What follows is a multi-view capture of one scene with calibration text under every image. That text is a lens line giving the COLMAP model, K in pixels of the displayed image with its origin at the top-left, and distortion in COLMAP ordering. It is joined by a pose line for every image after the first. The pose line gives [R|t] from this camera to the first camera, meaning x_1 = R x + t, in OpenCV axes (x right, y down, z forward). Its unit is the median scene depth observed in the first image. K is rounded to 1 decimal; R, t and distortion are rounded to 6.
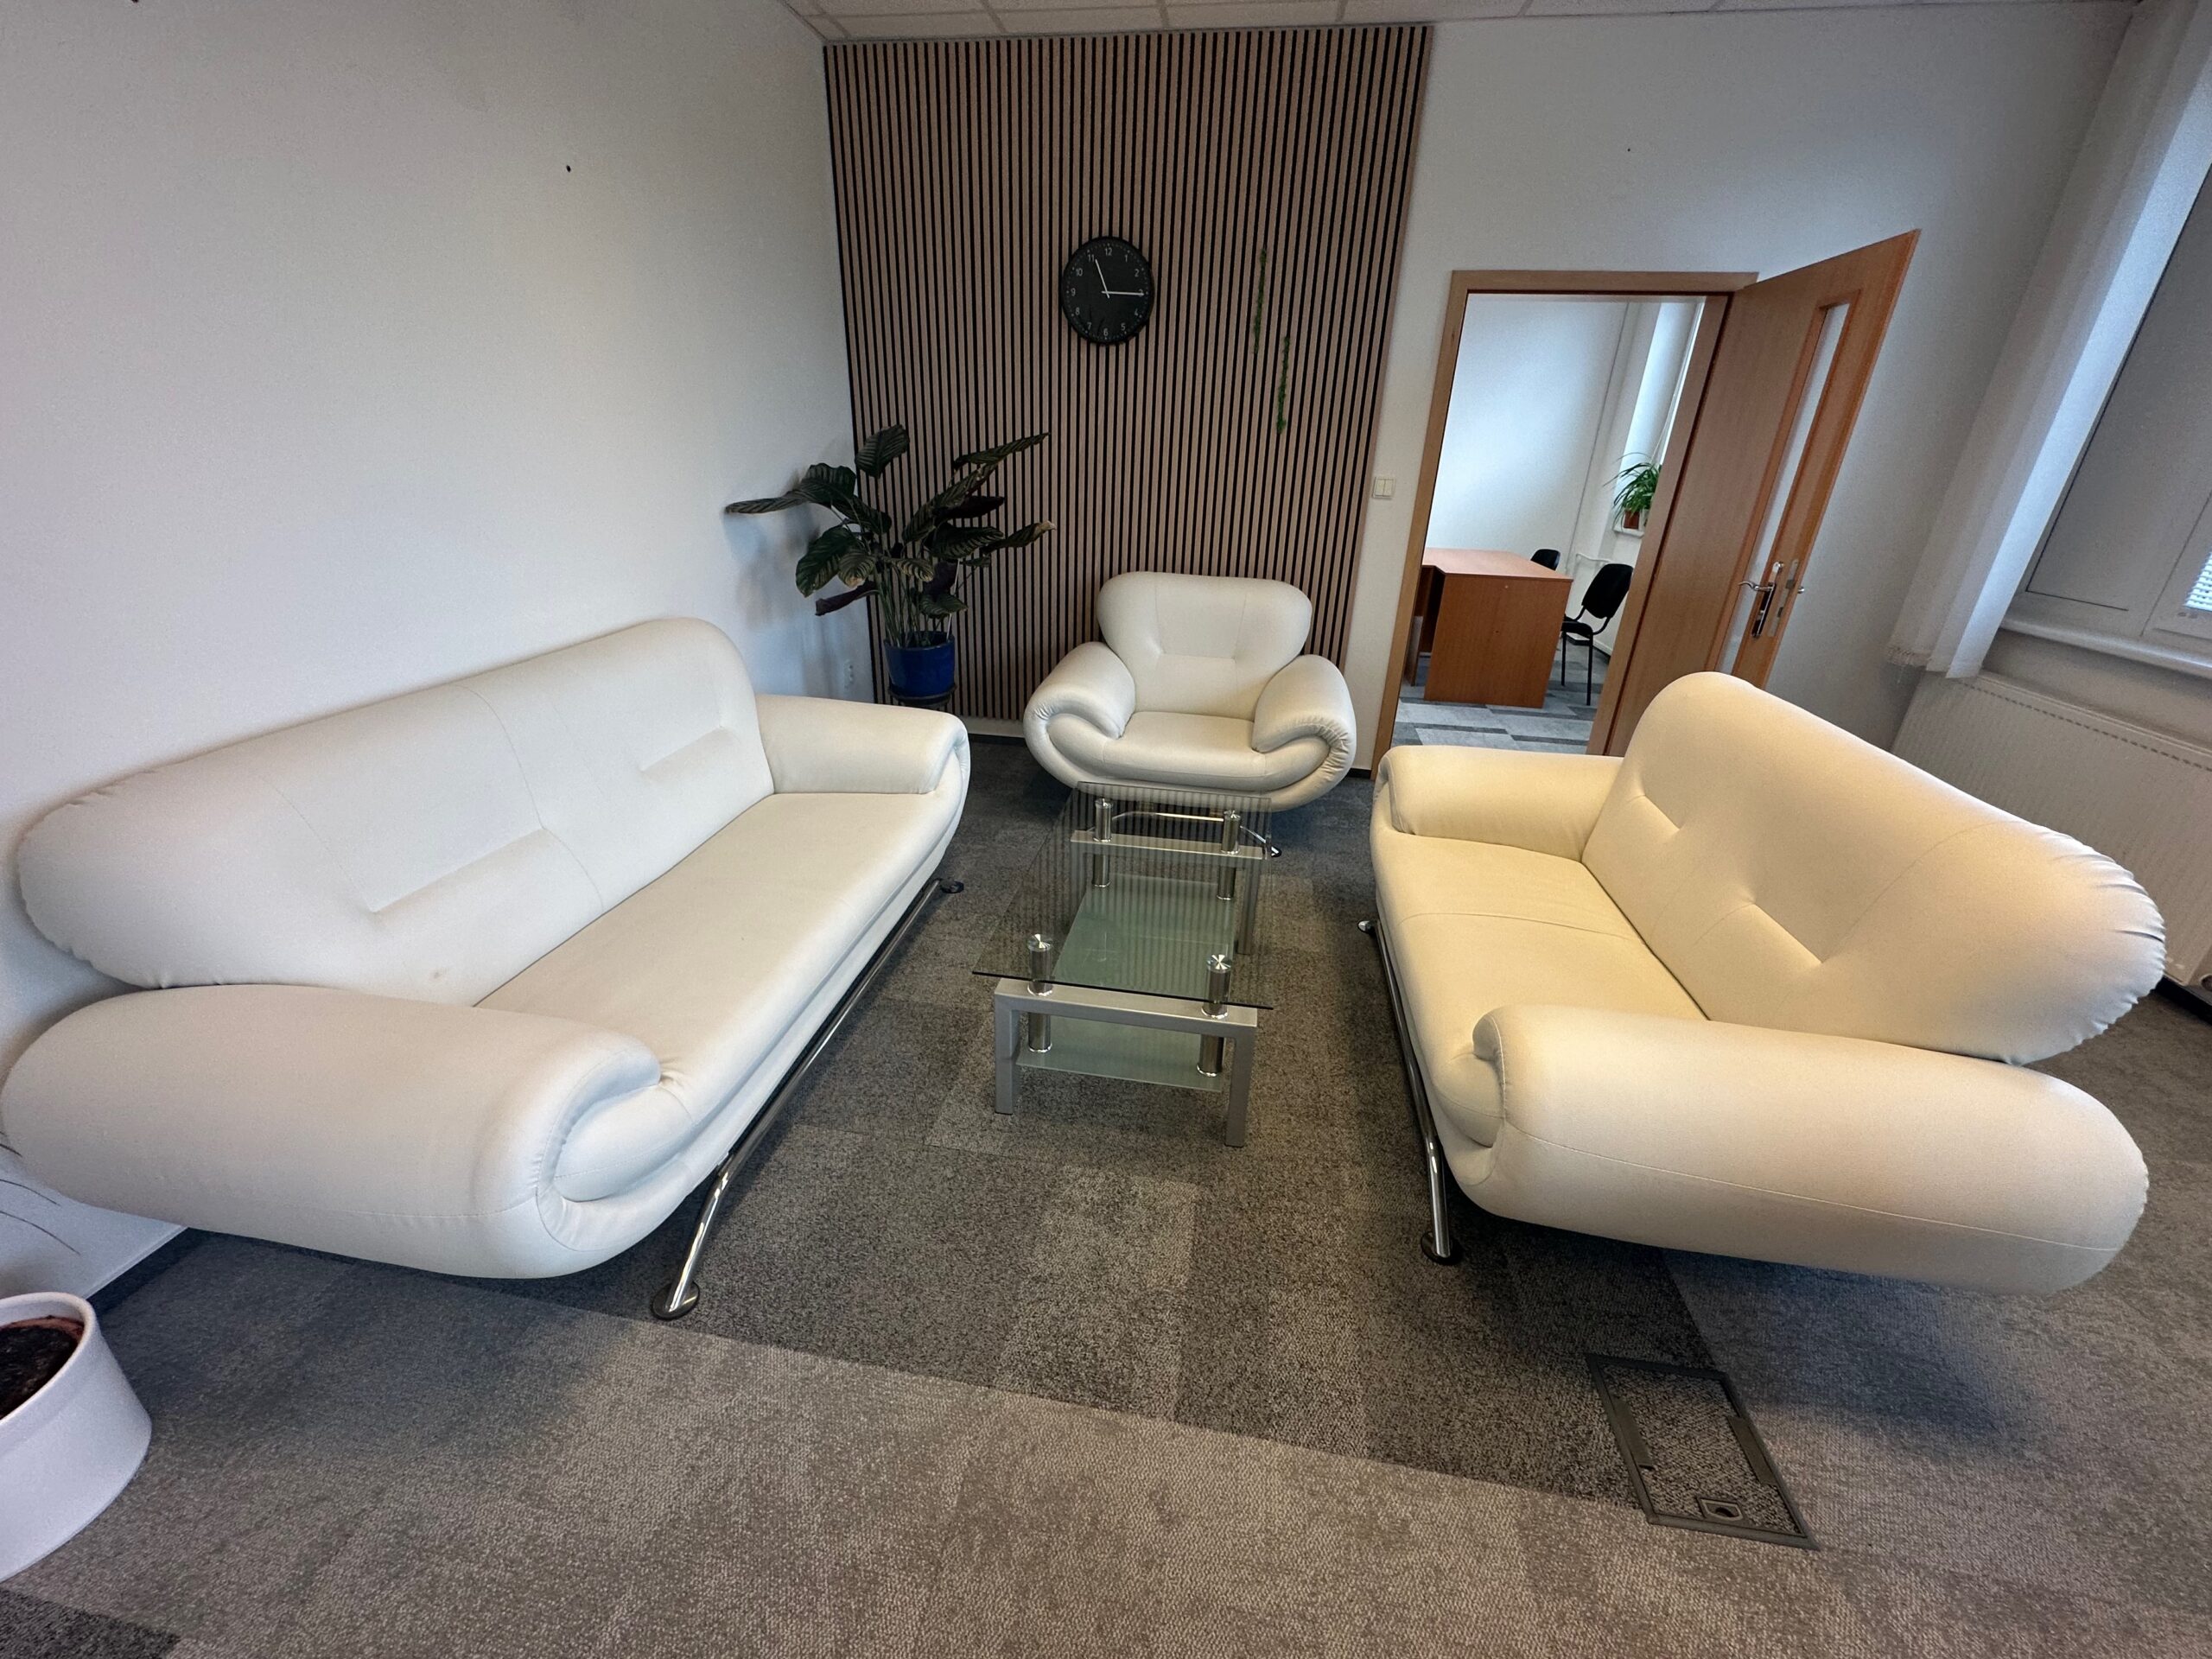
lens RADIAL K [[883.4, 0, 1103.0], [0, 883.4, 830.3], [0, 0, 1]] dist [-0.002365, 0.000294]
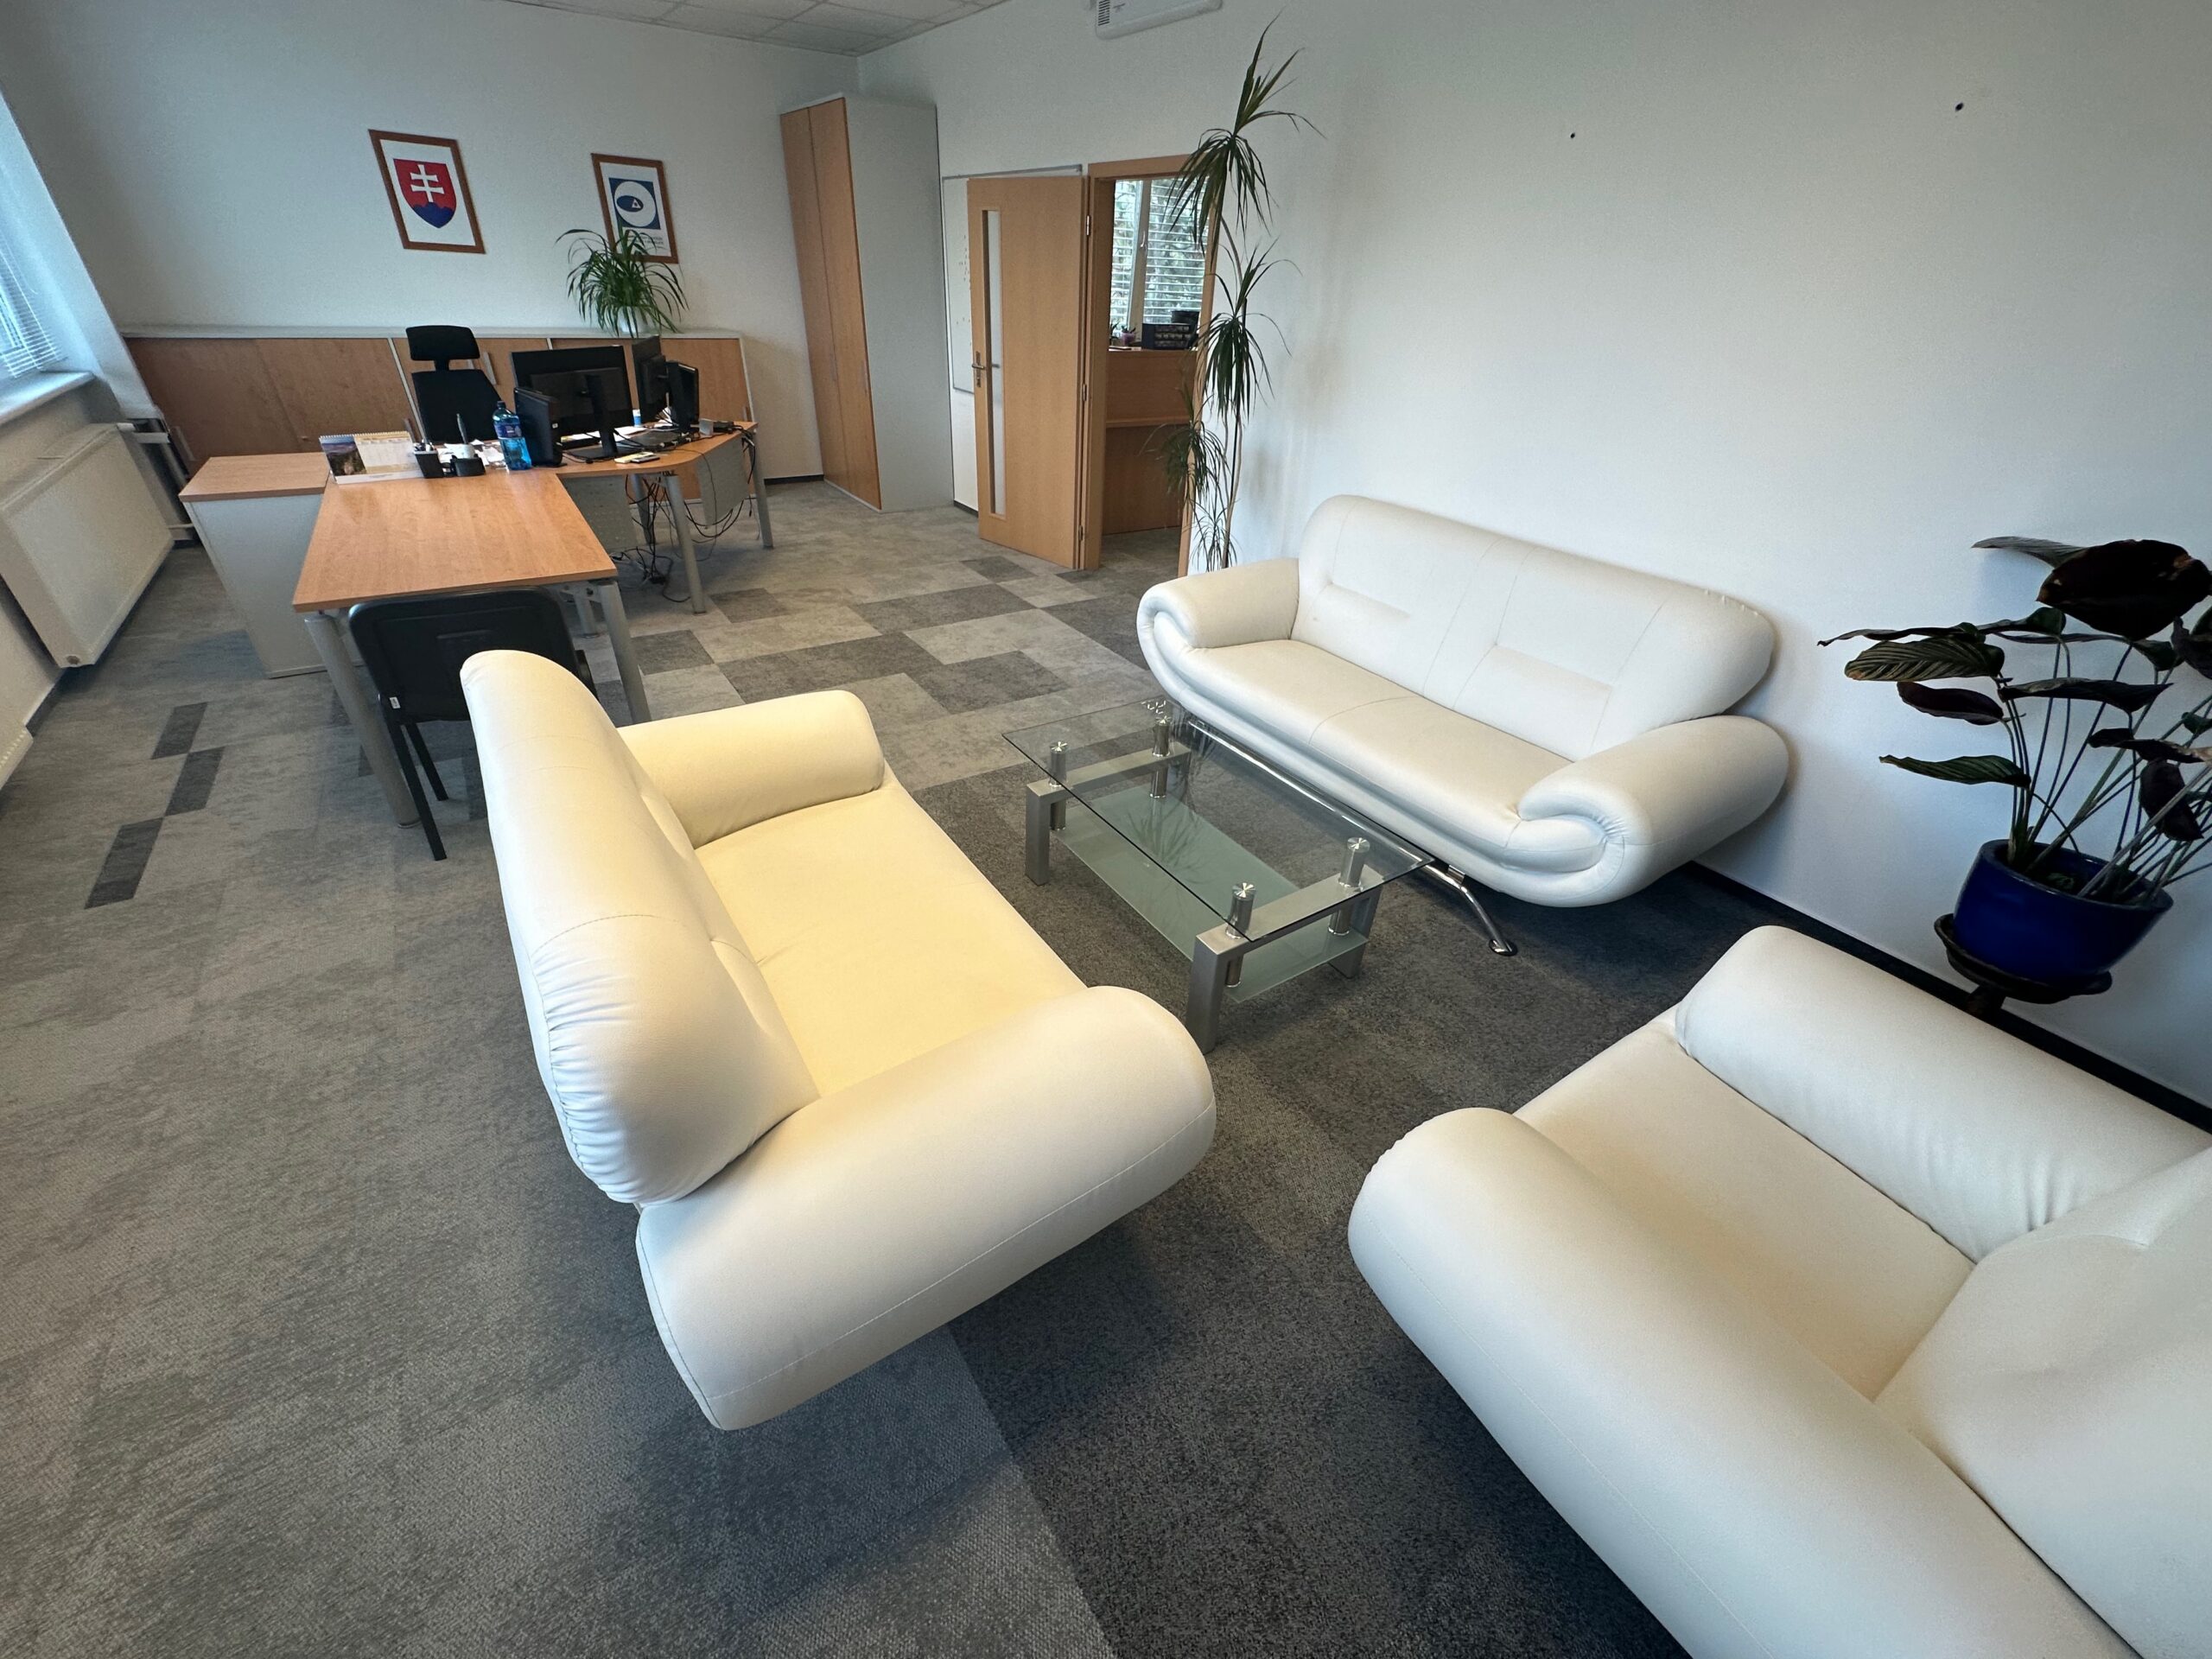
lens RADIAL K [[883.4, 0, 1111.3], [0, 883.4, 824.7], [0, 0, 1]] dist [-0.002365, 0.000294]
pose [[-0.718504, 0.316425, -0.619377, 0.561066], [-0.342879, 0.613643, 0.711250, -0.457936], [0.605133, 0.723407, -0.332409, 0.921722]]
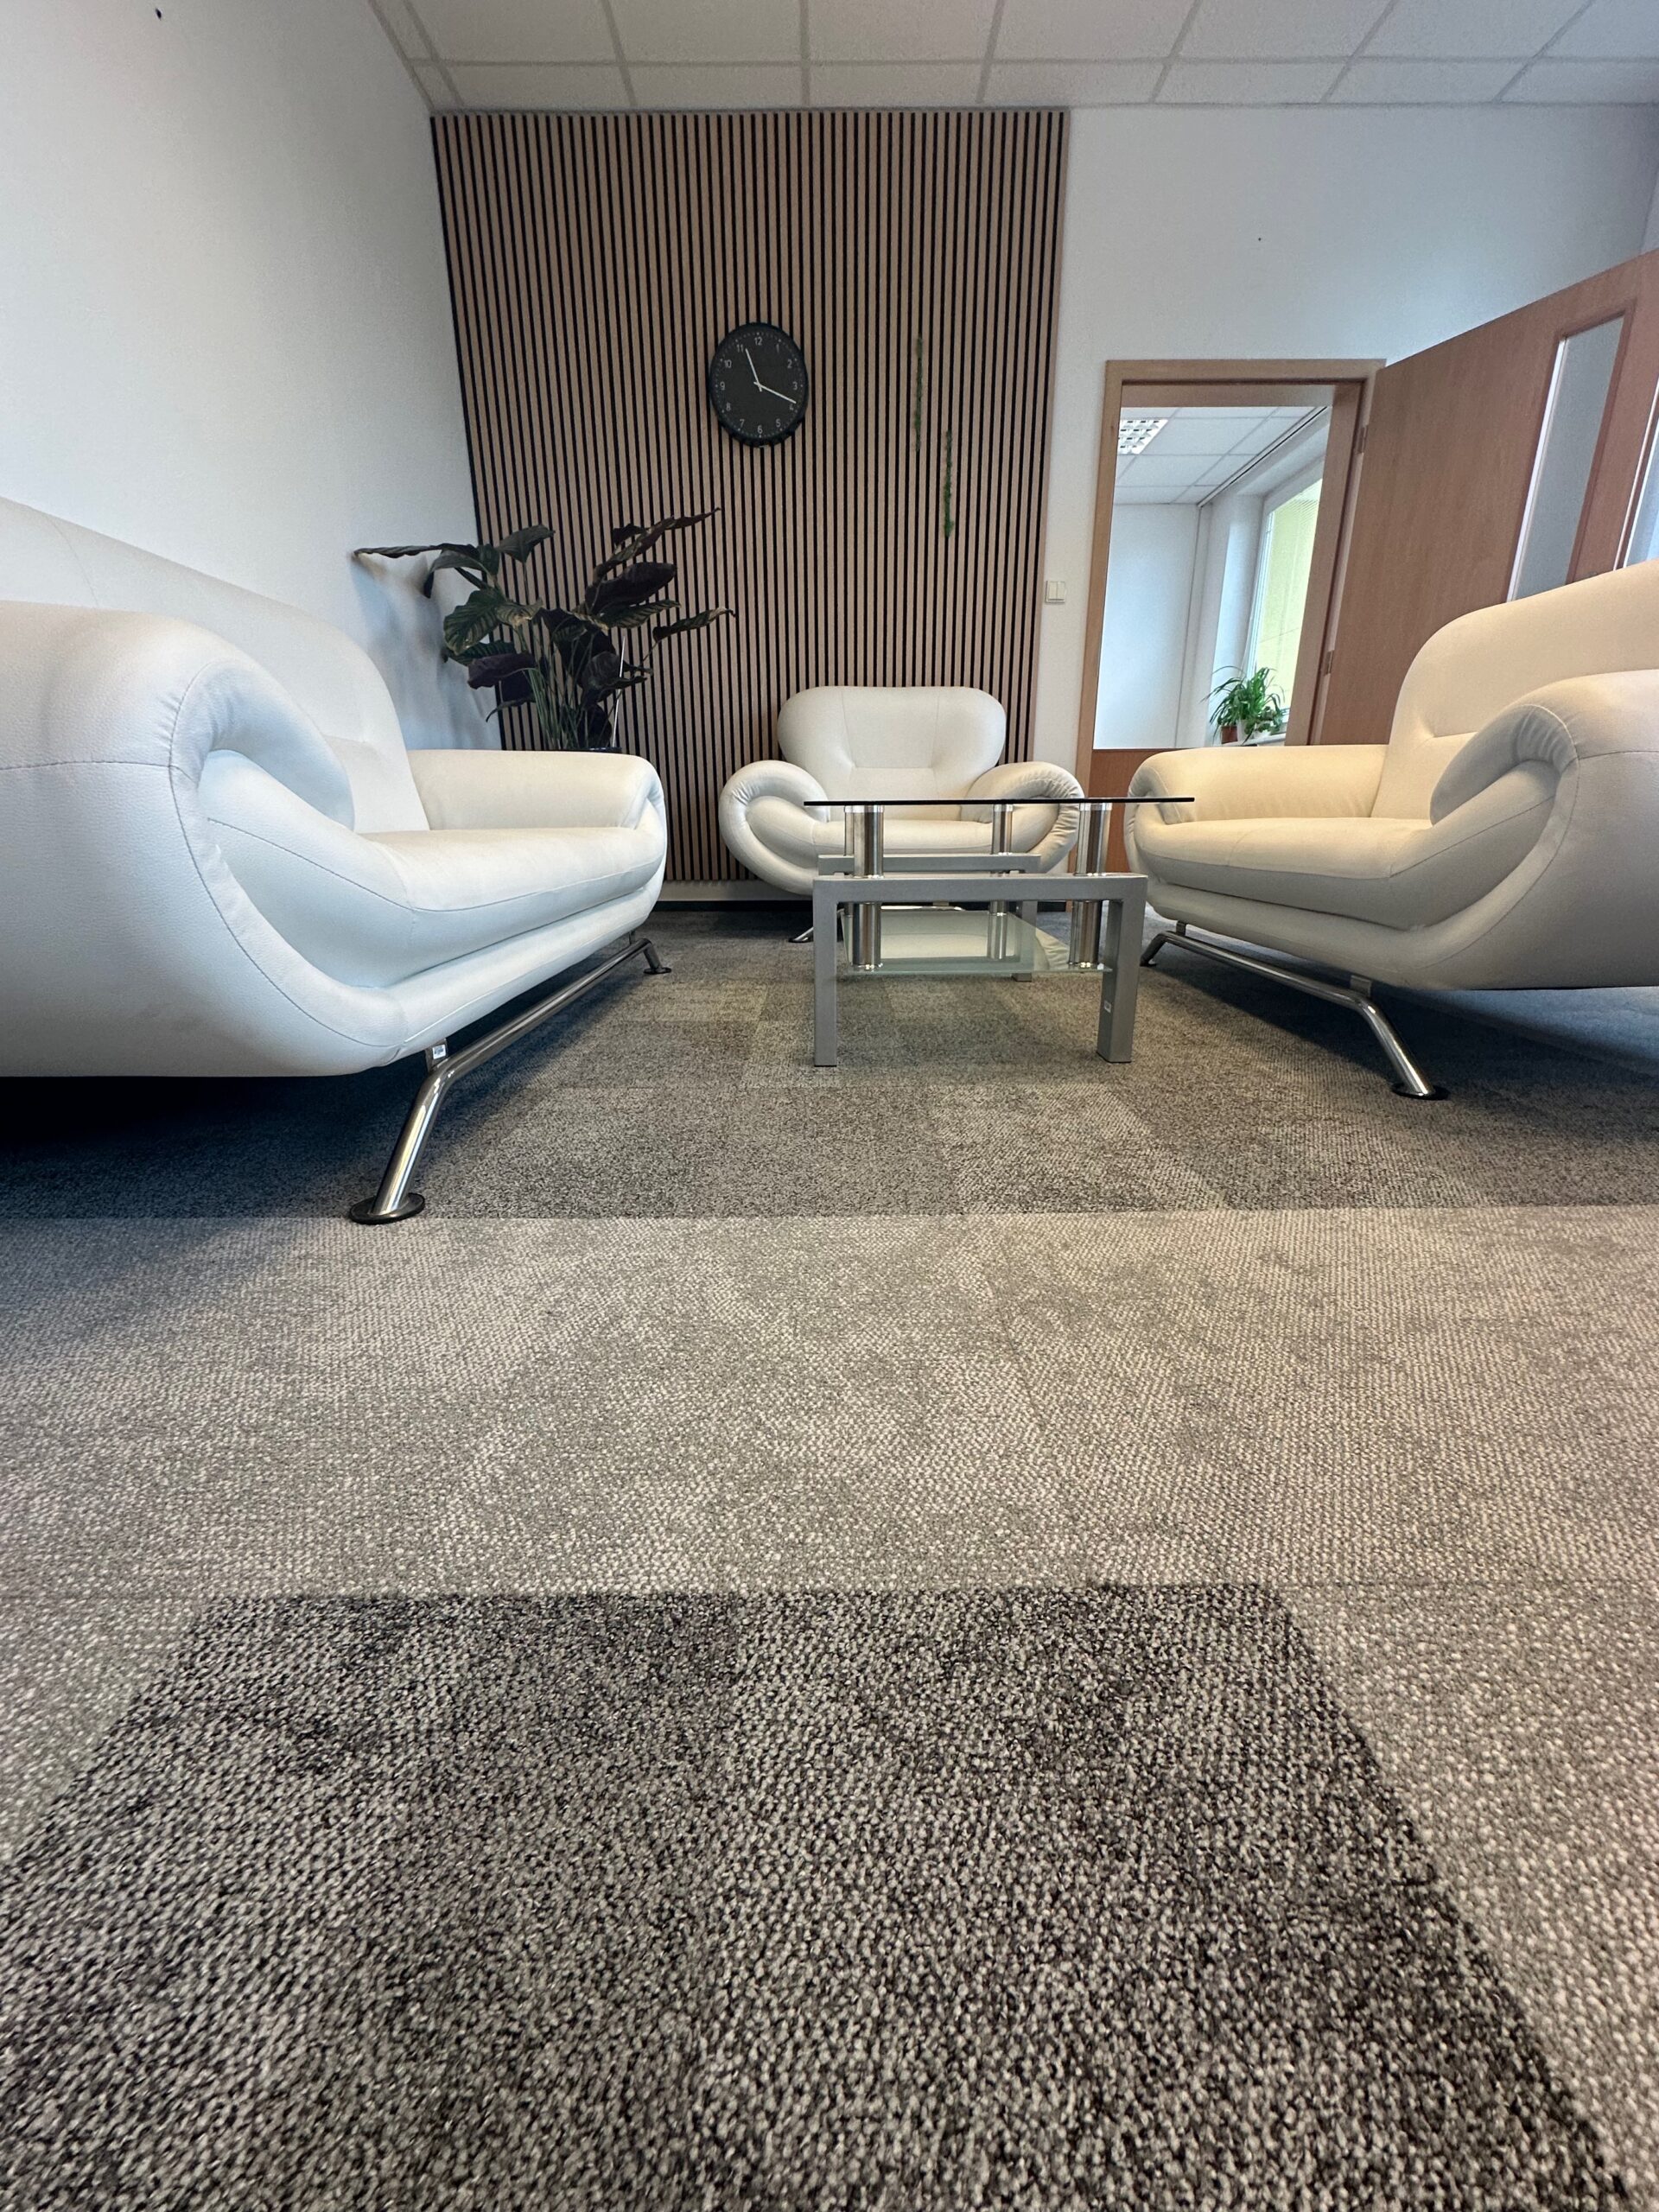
lens RADIAL K [[883.4, 0, 830.6], [0, 883.4, 1102.6], [0, 0, 1]] dist [-0.002365, 0.000294]
pose [[0.984353, -0.089860, 0.151575, -0.147286], [0.104048, 0.990635, -0.088413, 0.270572], [-0.142210, 0.102801, 0.984484, 0.152096]]
